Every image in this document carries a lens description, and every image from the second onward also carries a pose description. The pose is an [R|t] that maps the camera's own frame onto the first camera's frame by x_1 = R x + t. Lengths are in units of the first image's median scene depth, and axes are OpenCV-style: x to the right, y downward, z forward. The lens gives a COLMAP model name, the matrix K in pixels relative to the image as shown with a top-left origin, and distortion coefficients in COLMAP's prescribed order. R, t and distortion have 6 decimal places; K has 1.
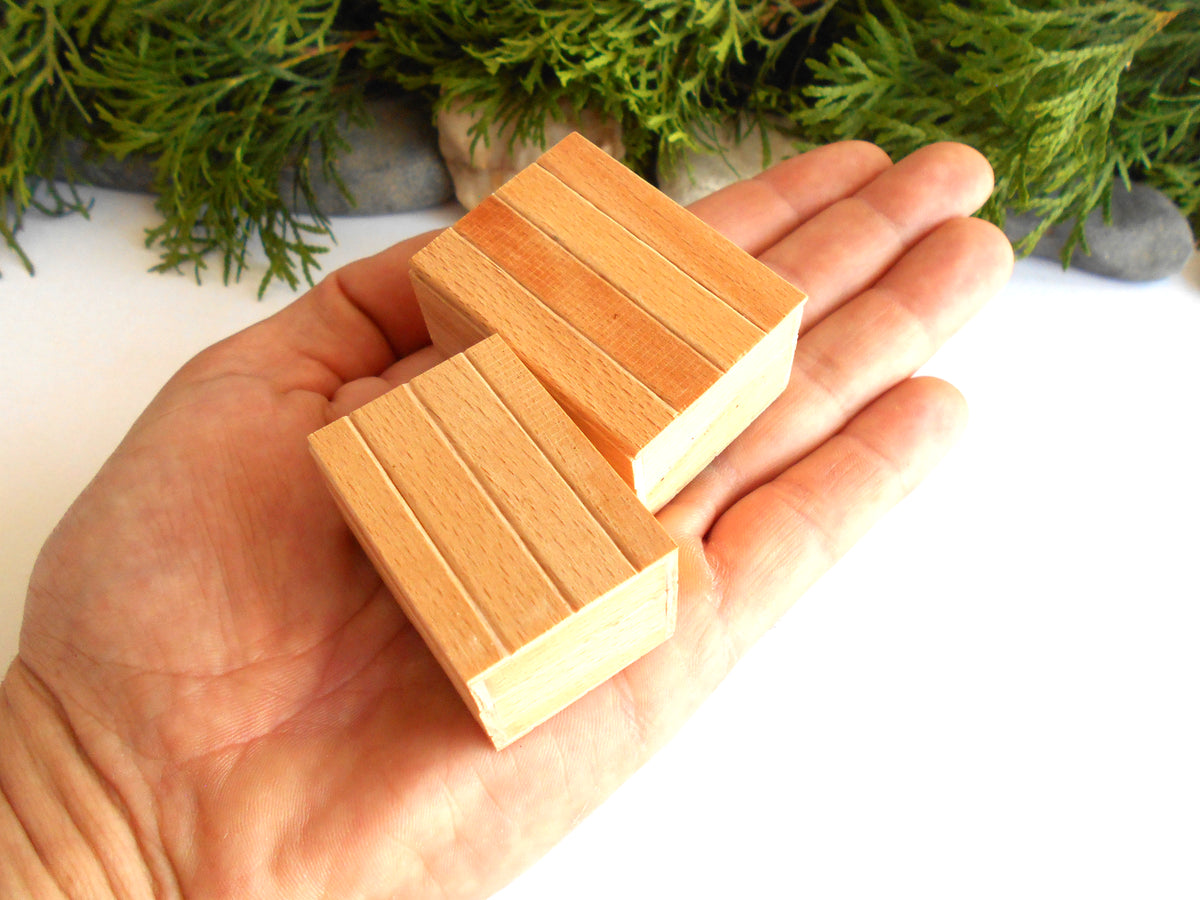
lens RADIAL K [[1033.8, 0, 593.1], [0, 1033.8, 445.0], [0, 0, 1]] dist [-0.024648, 0.026538]
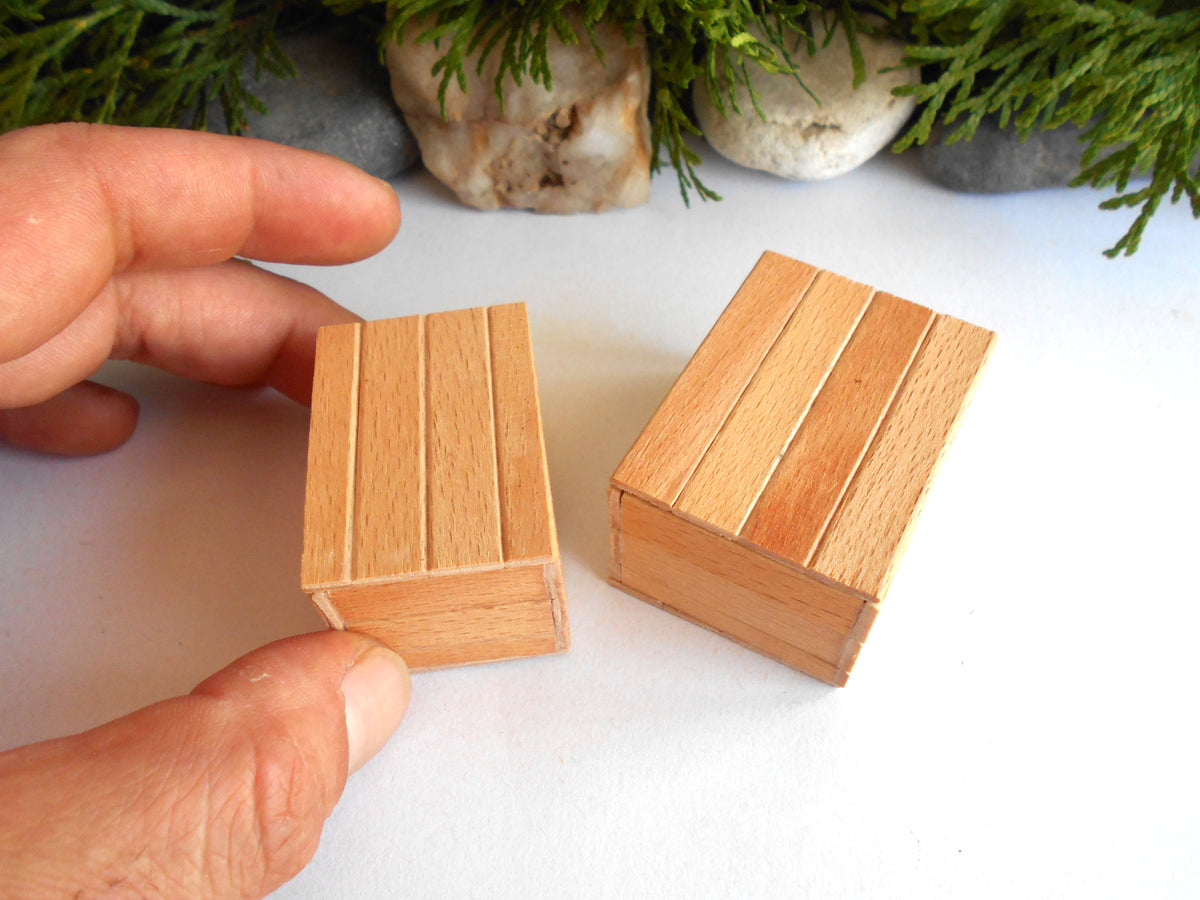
lens RADIAL K [[1033.8, 0, 600.9], [0, 1033.8, 448.5], [0, 0, 1]] dist [-0.024648, 0.026538]
pose [[0.995604, -0.090935, 0.022450, -0.047287], [0.089071, 0.993318, 0.073393, -0.091995], [-0.028974, -0.071071, 0.997050, 0.290241]]
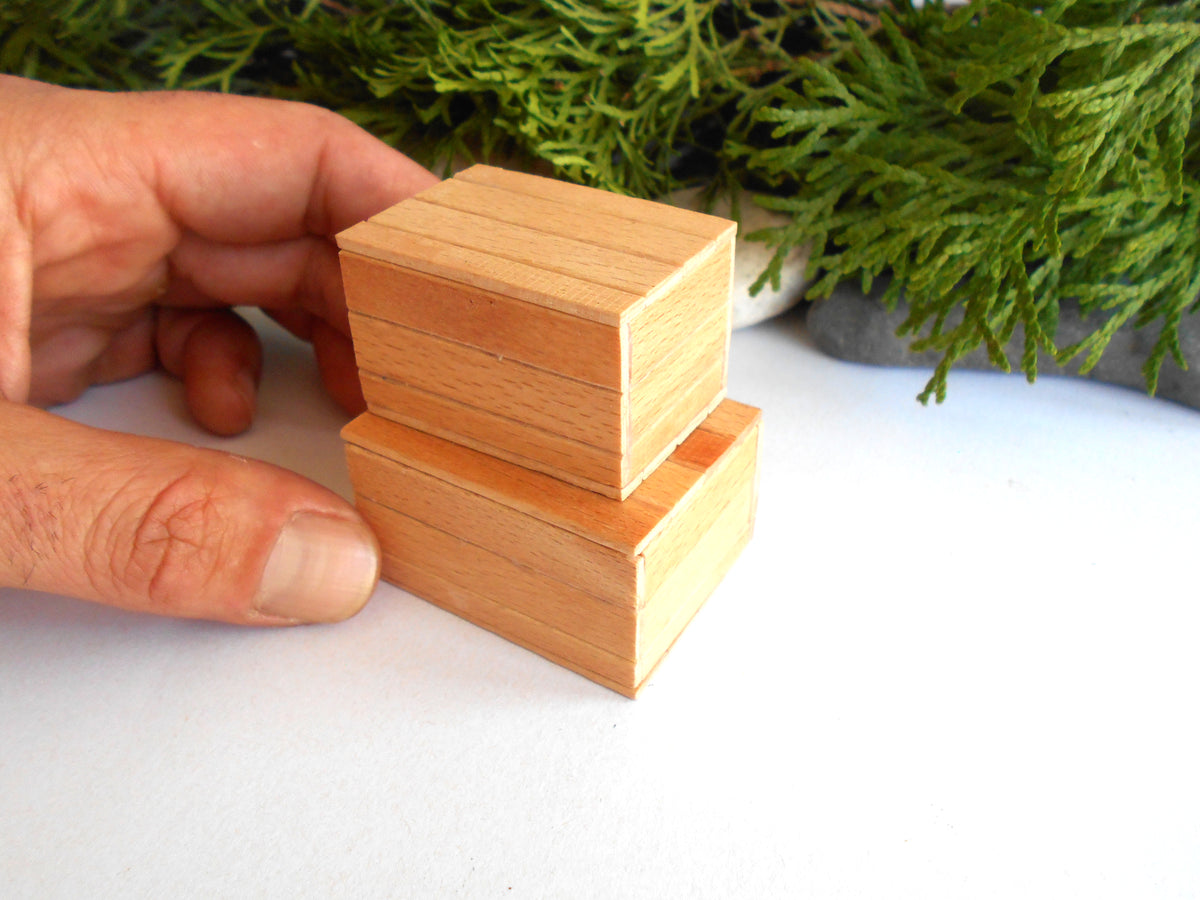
lens RADIAL K [[1033.8, 0, 607.5], [0, 1033.8, 448.6], [0, 0, 1]] dist [-0.024648, 0.026538]
pose [[0.983142, 0.076532, -0.166056, 0.217518], [-0.112066, 0.969825, -0.216519, 0.056549], [0.144474, 0.231478, 0.962053, 0.292979]]
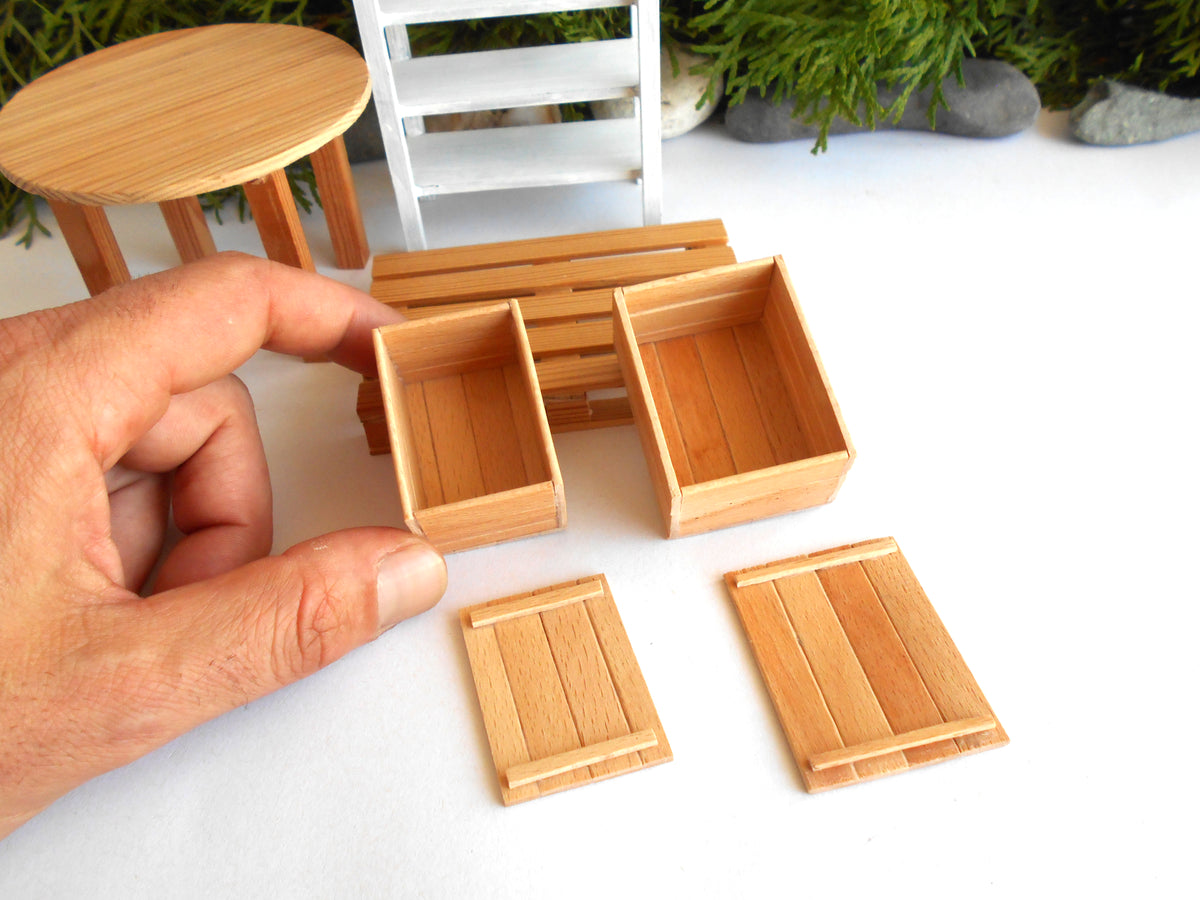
lens RADIAL K [[1033.8, 0, 601.2], [0, 1033.8, 443.5], [0, 0, 1]] dist [-0.024648, 0.026538]
pose [[0.993081, -0.117143, 0.008238, 0.020609], [0.117420, 0.989490, -0.084392, 0.250611], [0.001734, 0.084775, 0.996399, -0.167408]]
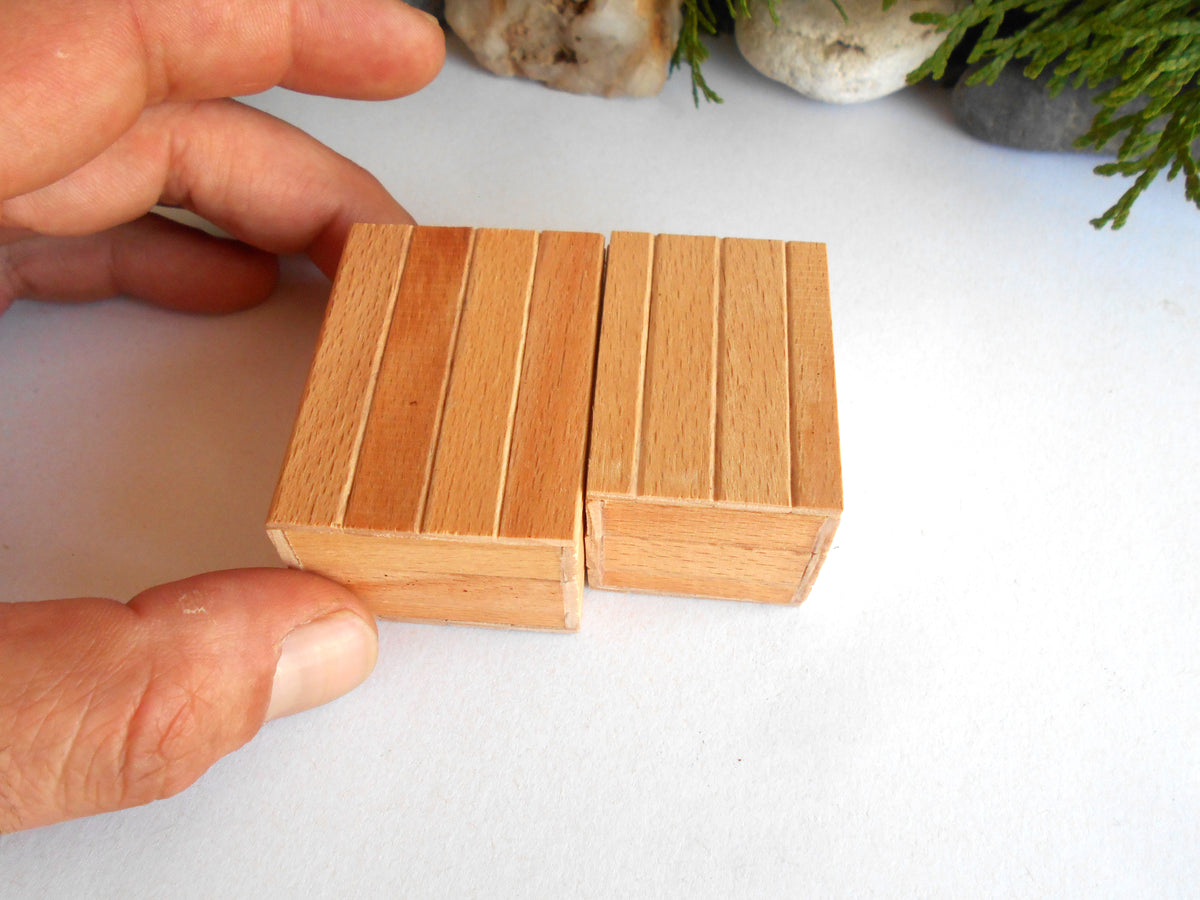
lens RADIAL K [[1033.8, 0, 602.4], [0, 1033.8, 444.4], [0, 0, 1]] dist [-0.024648, 0.026538]
pose [[0.989259, 0.115570, -0.089503, 0.076835], [-0.101984, 0.984338, 0.143800, -0.066662], [0.104720, -0.133128, 0.985551, 0.281670]]
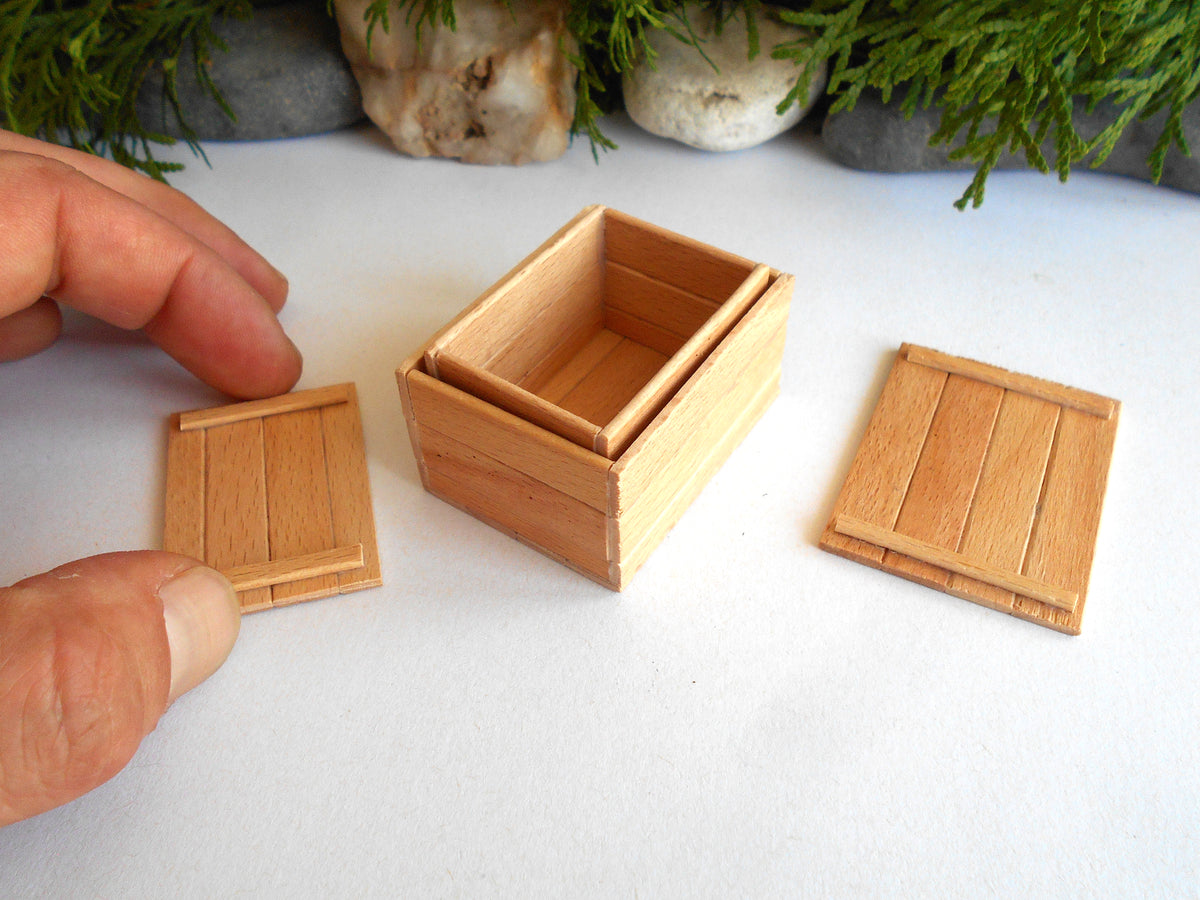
lens RADIAL K [[1033.8, 0, 602.3], [0, 1033.8, 446.2], [0, 0, 1]] dist [-0.024648, 0.026538]
pose [[0.998464, -0.001919, -0.055371, 0.098857], [-0.000515, 0.999035, -0.043907, 0.055386], [0.055402, 0.043868, 0.997500, 0.242834]]
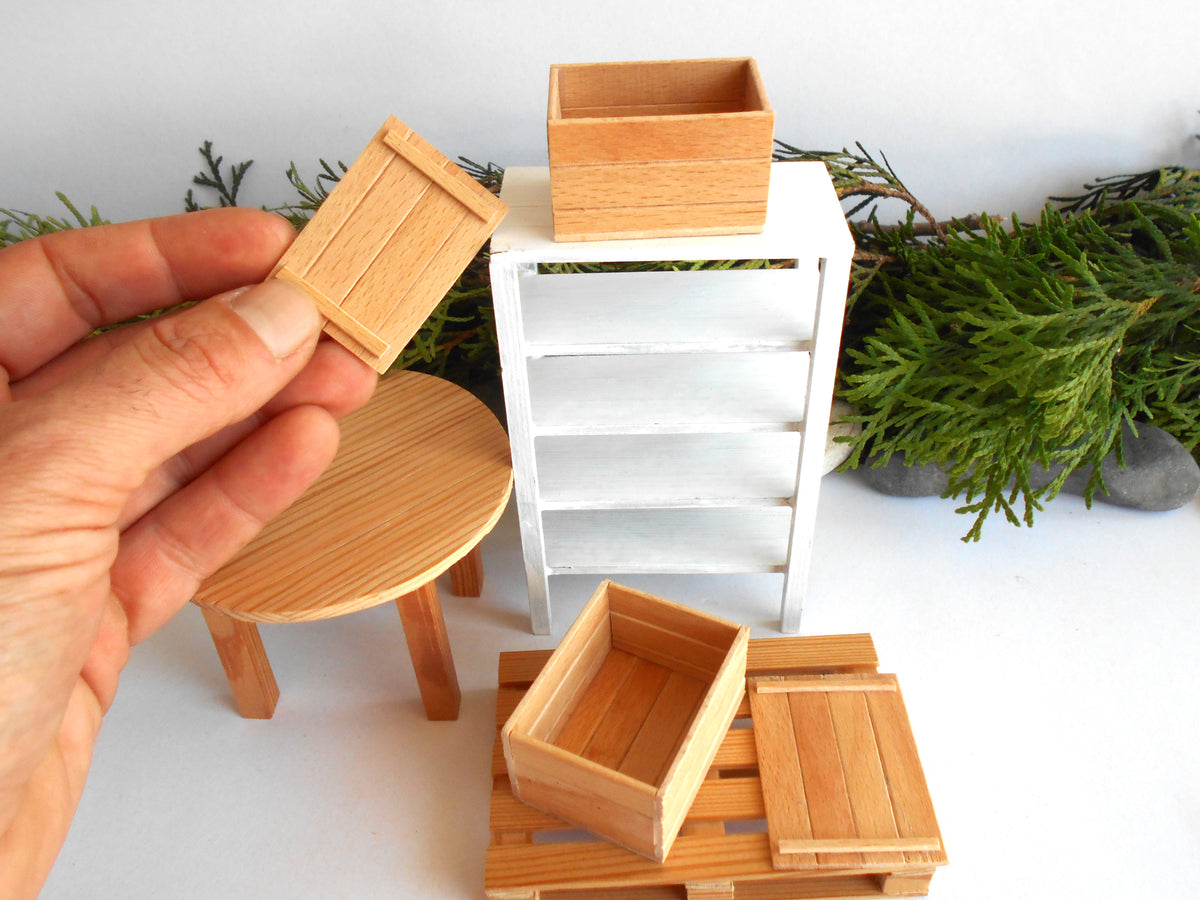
lens RADIAL K [[1033.8, 0, 604.1], [0, 1033.8, 445.8], [0, 0, 1]] dist [-0.024648, 0.026538]
pose [[0.998171, -0.052893, -0.029267, -0.038953], [0.047623, 0.986257, -0.158207, -0.083502], [0.037233, 0.156524, 0.986972, -0.152138]]
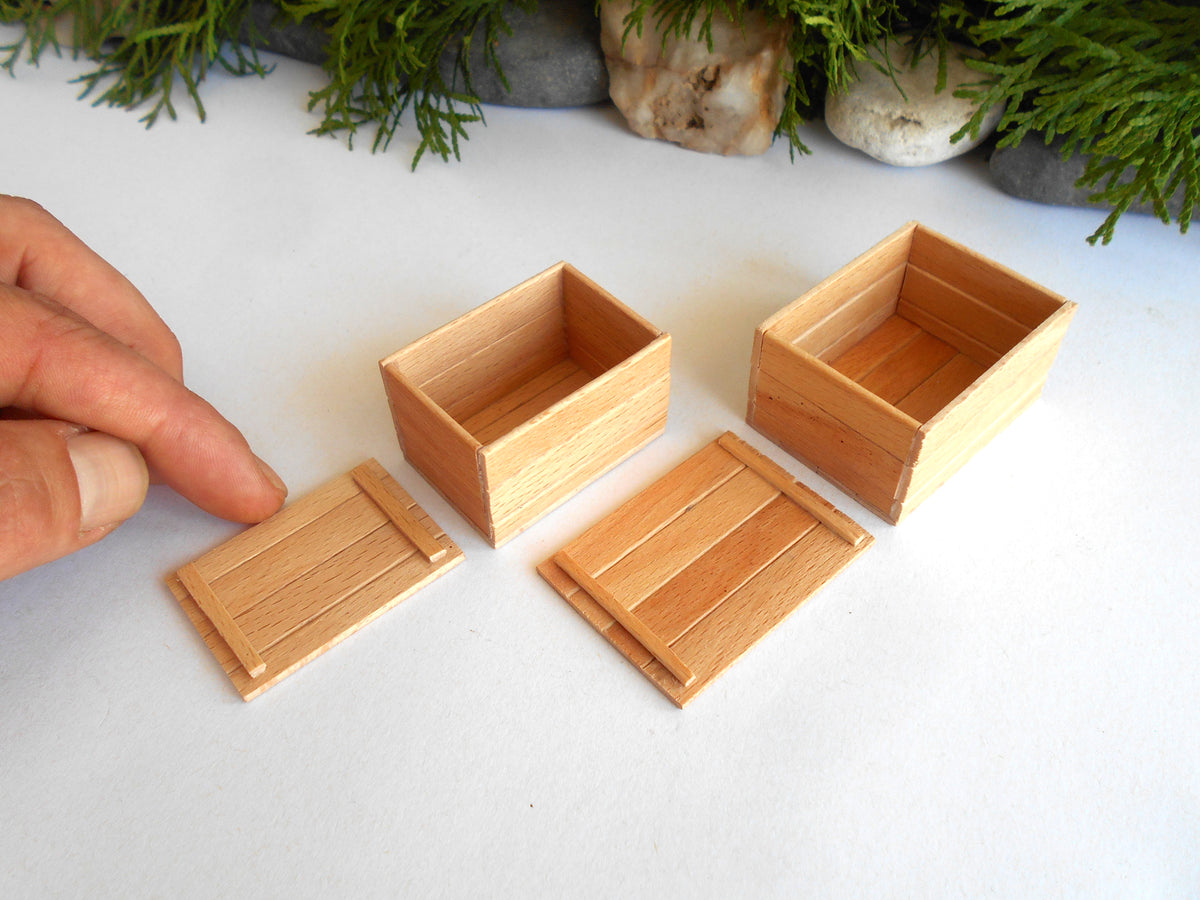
lens RADIAL K [[1033.8, 0, 596.9], [0, 1033.8, 443.0], [0, 0, 1]] dist [-0.024648, 0.026538]
pose [[0.964816, 0.168123, -0.202150, 0.113854], [-0.171920, 0.985110, -0.001242, 0.091454], [0.198931, 0.035952, 0.979354, 0.059502]]
